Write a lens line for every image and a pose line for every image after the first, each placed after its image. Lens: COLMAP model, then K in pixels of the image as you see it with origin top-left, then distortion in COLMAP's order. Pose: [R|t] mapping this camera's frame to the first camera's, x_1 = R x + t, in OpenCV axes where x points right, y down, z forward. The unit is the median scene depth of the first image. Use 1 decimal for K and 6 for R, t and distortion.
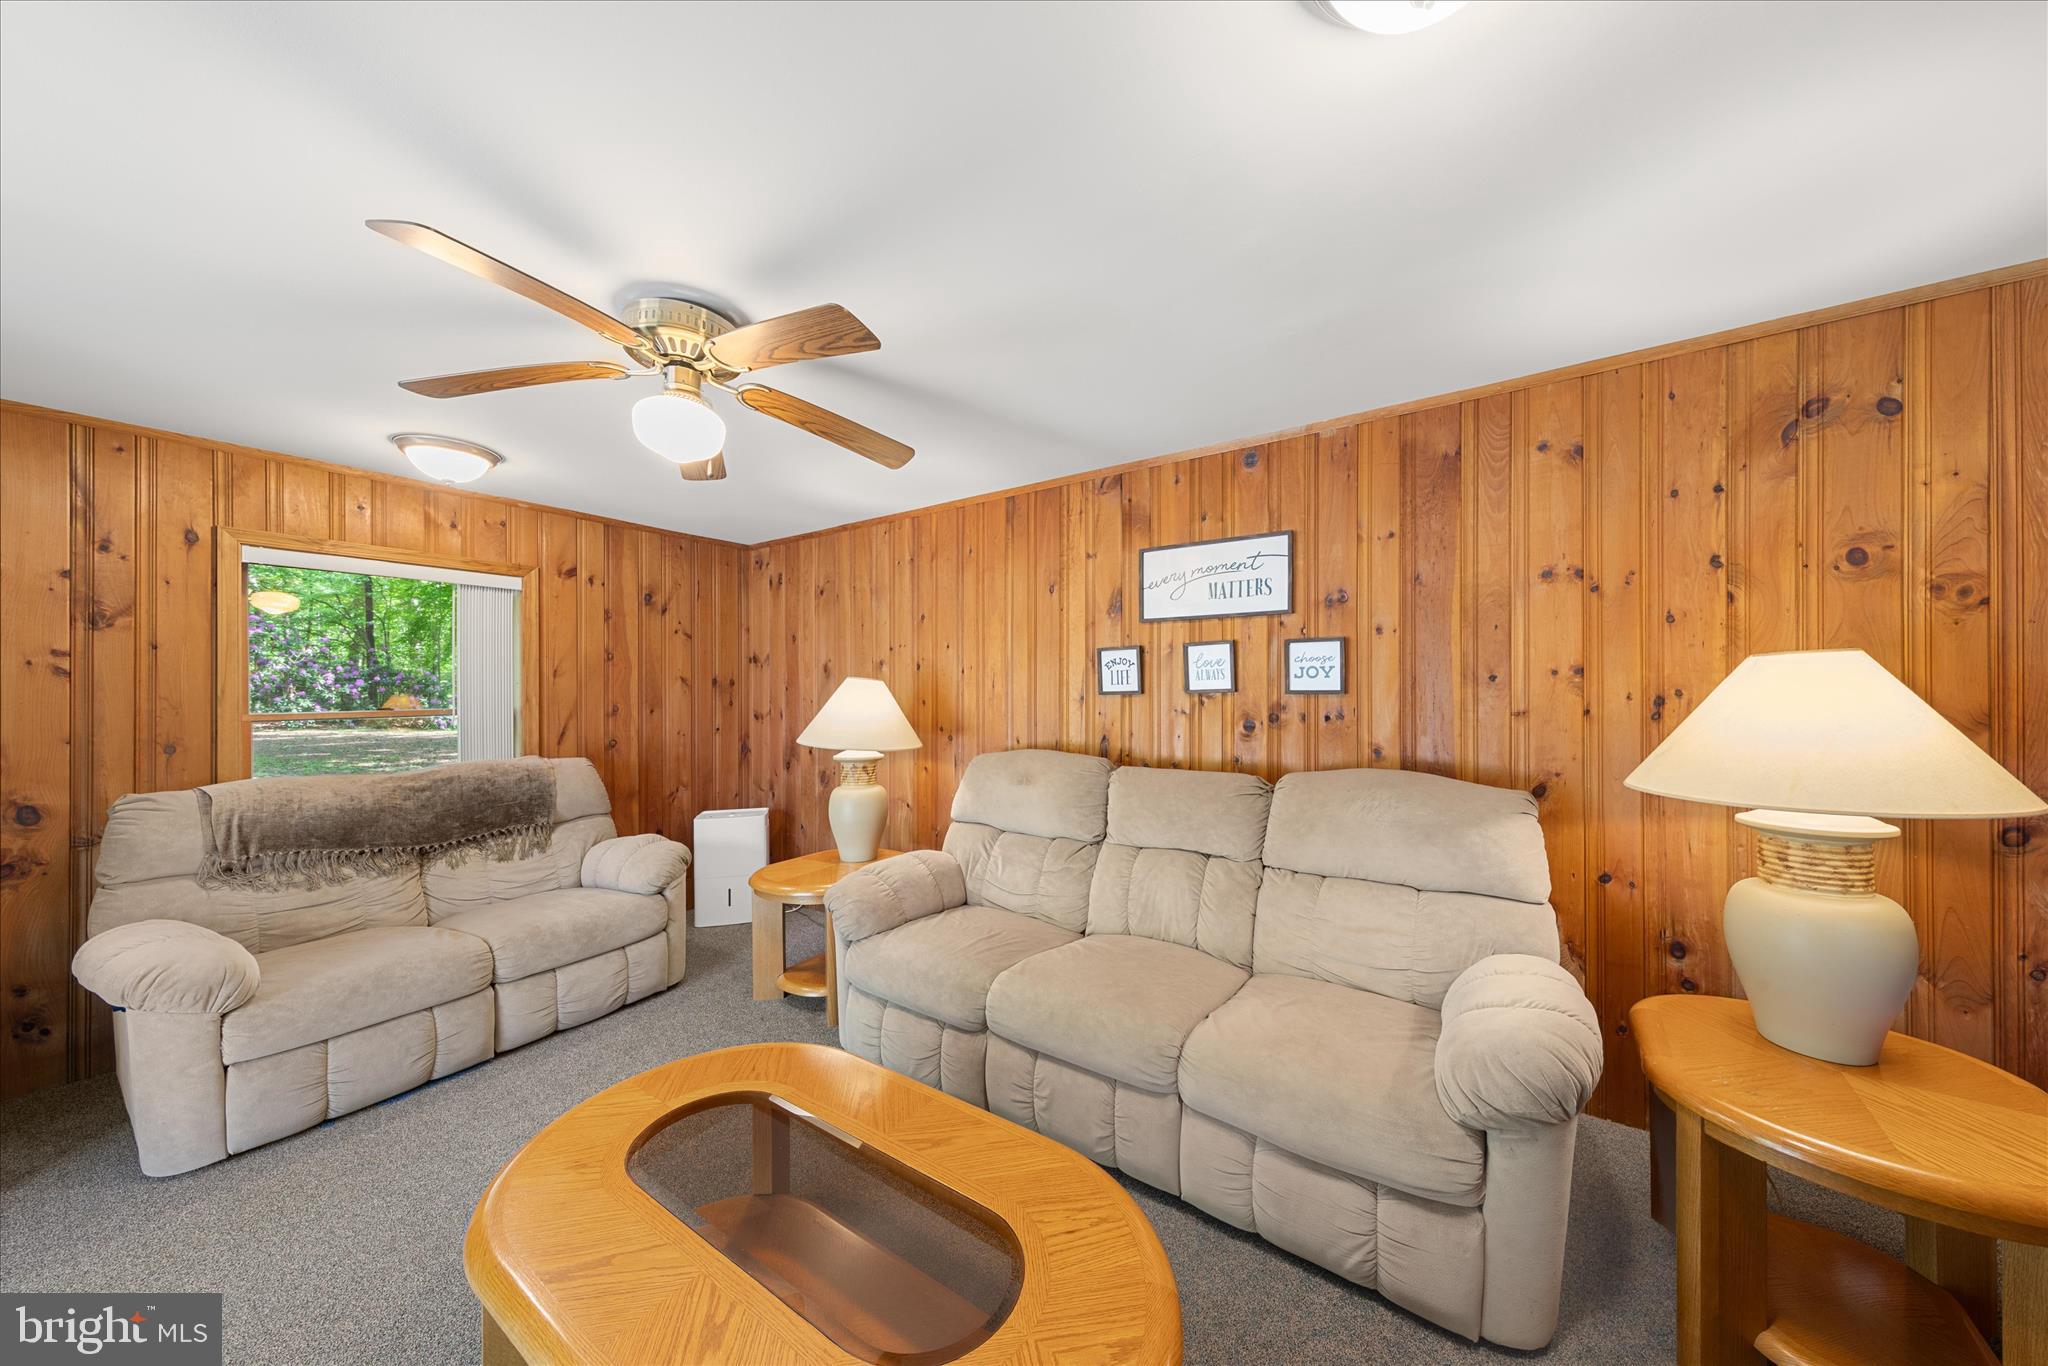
lens RADIAL K [[703.5, 0, 1026.6], [0, 703.5, 683.8], [0, 0, 1]] dist [0.013838, -0.000065]
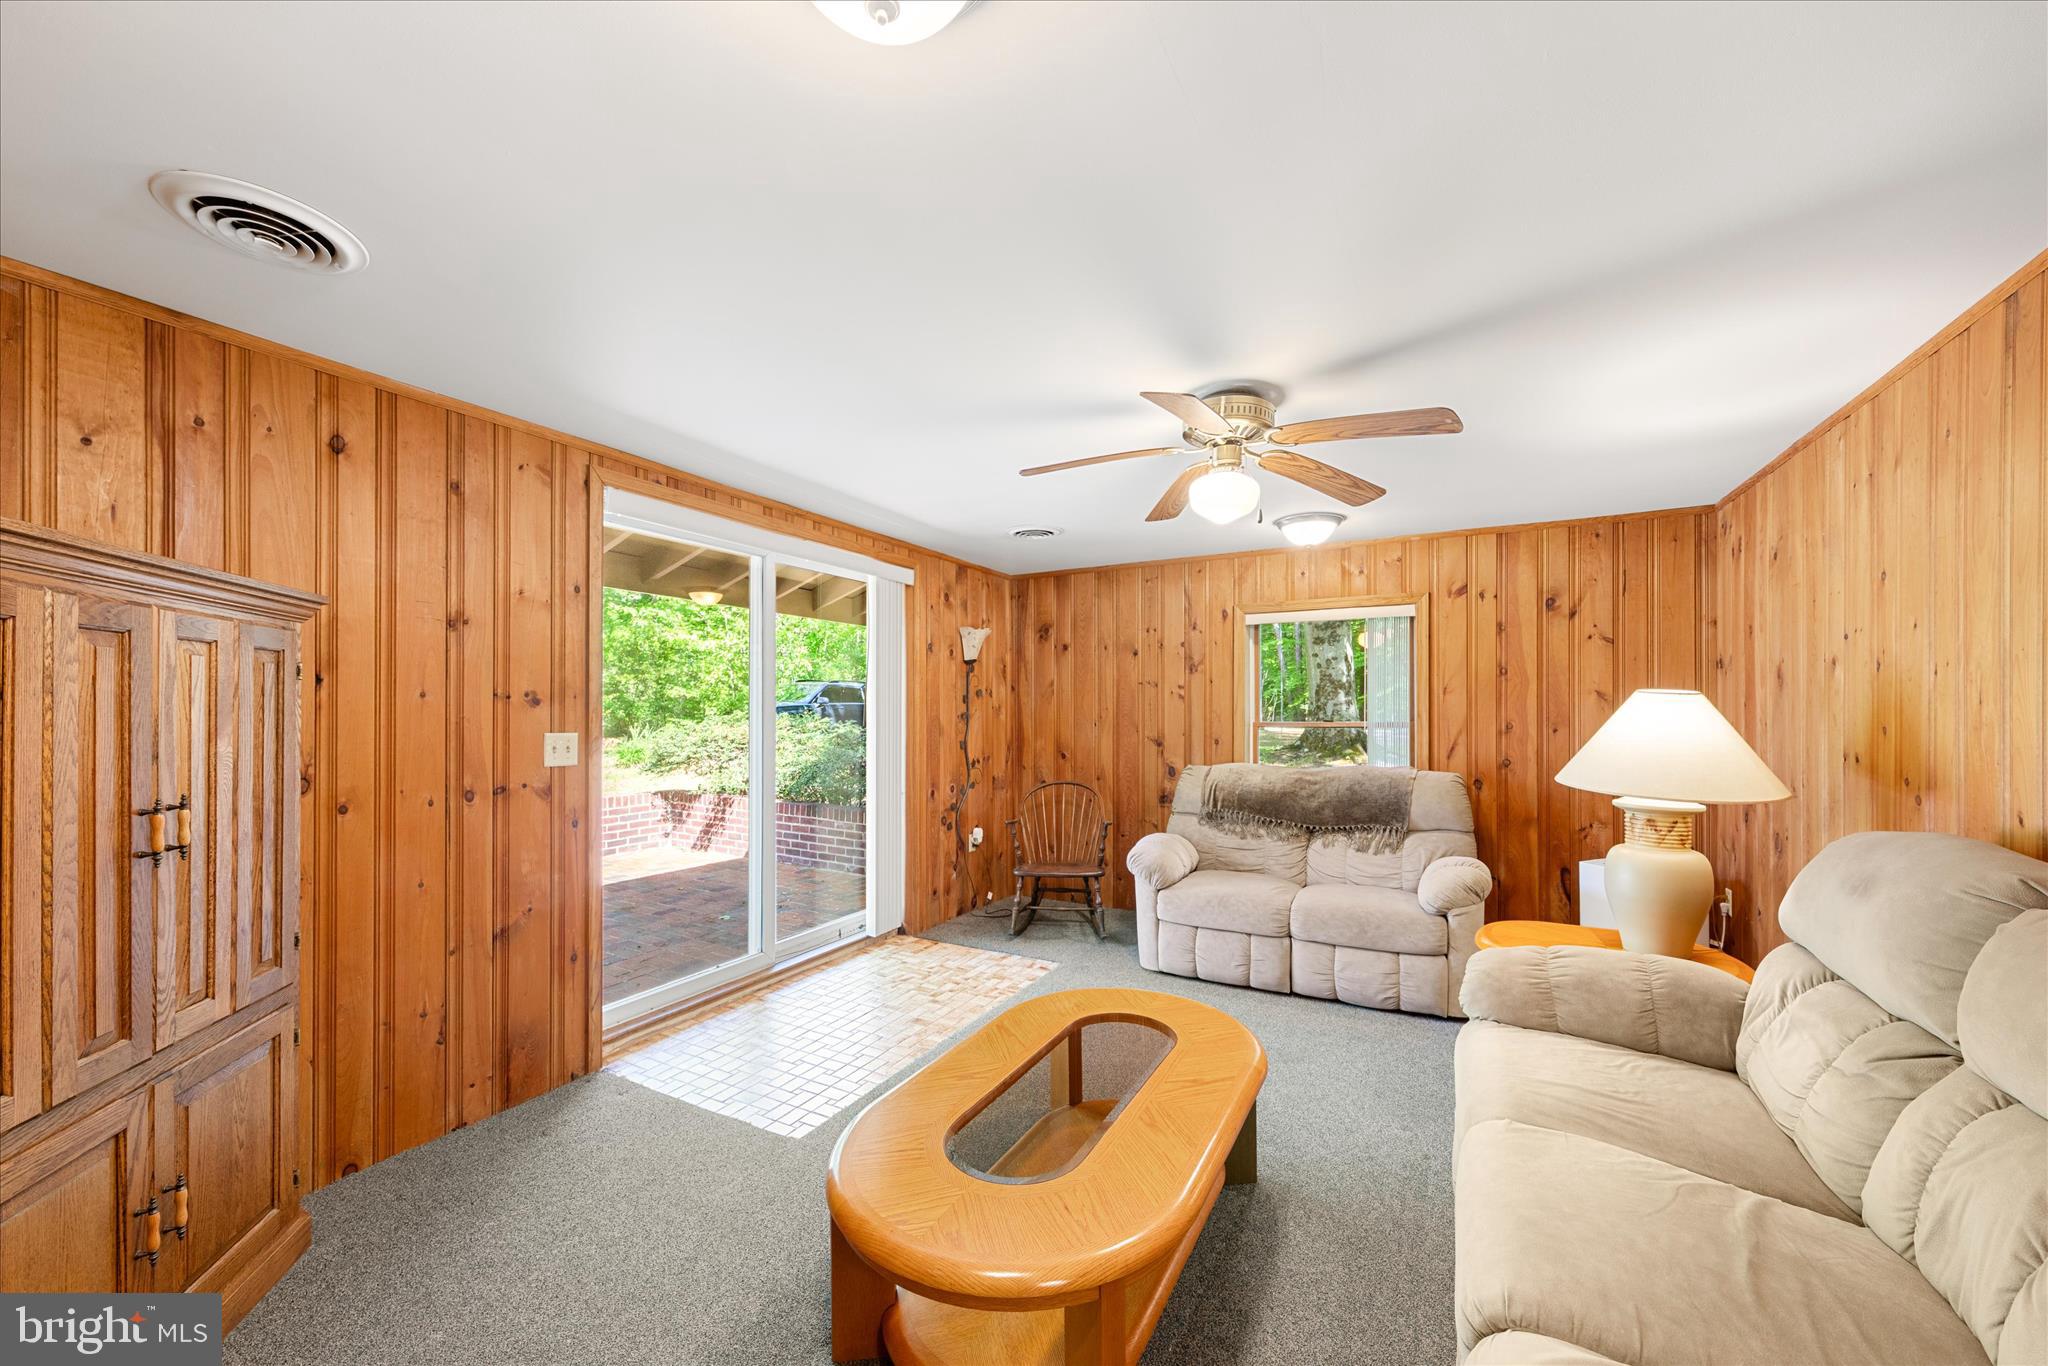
lens RADIAL K [[780.2, 0, 1028.1], [0, 780.2, 696.4], [0, 0, 1]] dist [0.007265, 0.000151]
pose [[0.073952, -0.010281, -0.997209, 0.497466], [0.011540, 0.999889, -0.009453, -0.002899], [0.997195, -0.010808, 0.074062, 0.340849]]
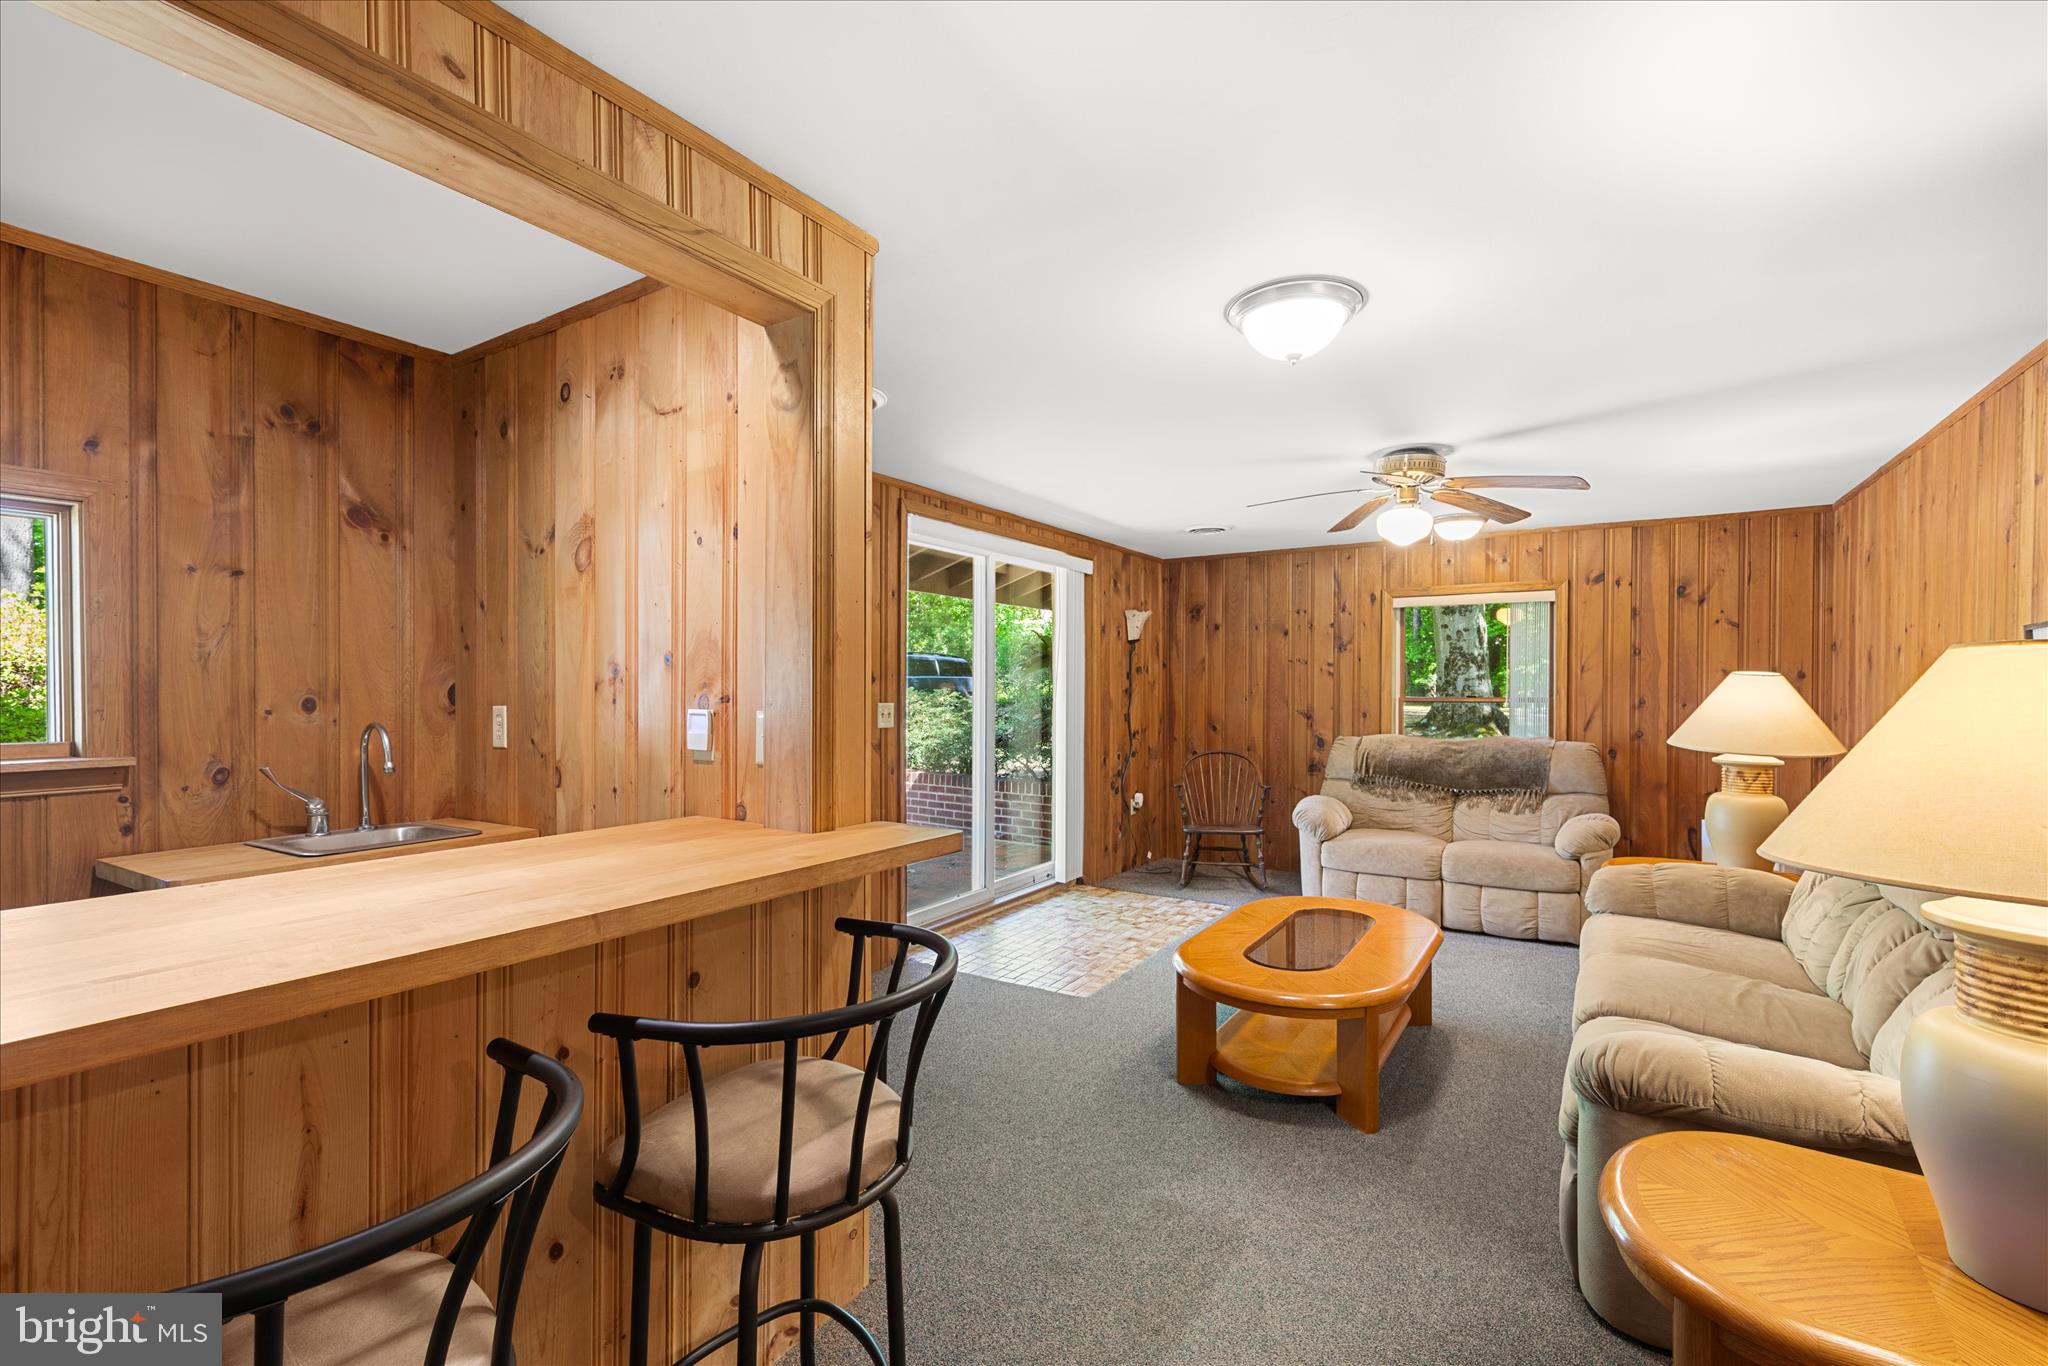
lens RADIAL K [[917.5, 0, 1025.0], [0, 917.5, 681.0], [0, 0, 1]] dist [0.010807, -0.000153]
pose [[0.009396, 0.003700, -0.999949, 0.938011], [0.010083, 0.999942, 0.003795, -0.011395], [0.999905, -0.010118, 0.009358, 0.086535]]
